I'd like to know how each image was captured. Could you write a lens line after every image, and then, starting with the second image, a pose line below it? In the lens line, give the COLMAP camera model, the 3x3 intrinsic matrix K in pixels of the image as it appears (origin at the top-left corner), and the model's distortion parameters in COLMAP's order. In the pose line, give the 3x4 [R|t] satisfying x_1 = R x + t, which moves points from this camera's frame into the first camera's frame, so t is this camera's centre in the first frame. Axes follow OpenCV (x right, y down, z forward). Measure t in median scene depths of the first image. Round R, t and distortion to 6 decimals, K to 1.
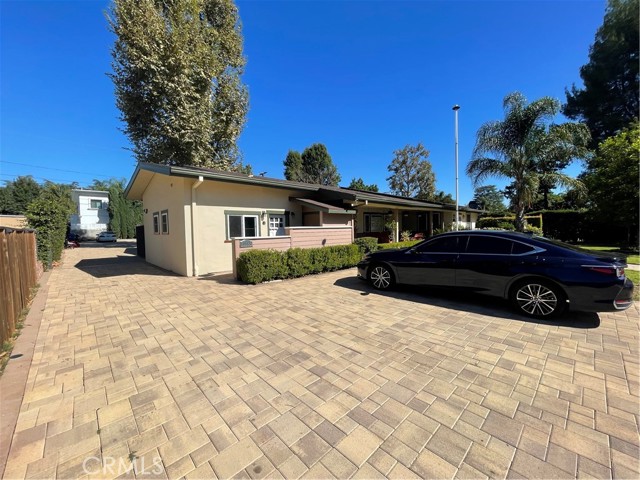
lens RADIAL K [[257.1, 0, 319.1], [0, 257.1, 238.9], [0, 0, 1]] dist [-0.002867, 0.000522]
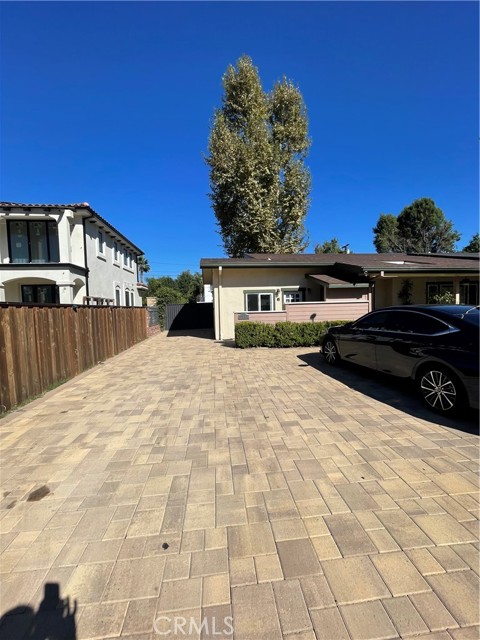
lens RADIAL K [[257.4, 0, 240.0], [0, 257.4, 320.0], [0, 0, 1]] dist [-0.012897, 0.007573]
pose [[0.790284, 0.026793, -0.612155, 0.215846], [-0.012890, 0.999549, 0.027107, 0.000523], [0.612606, -0.013532, 0.790273, -0.004034]]
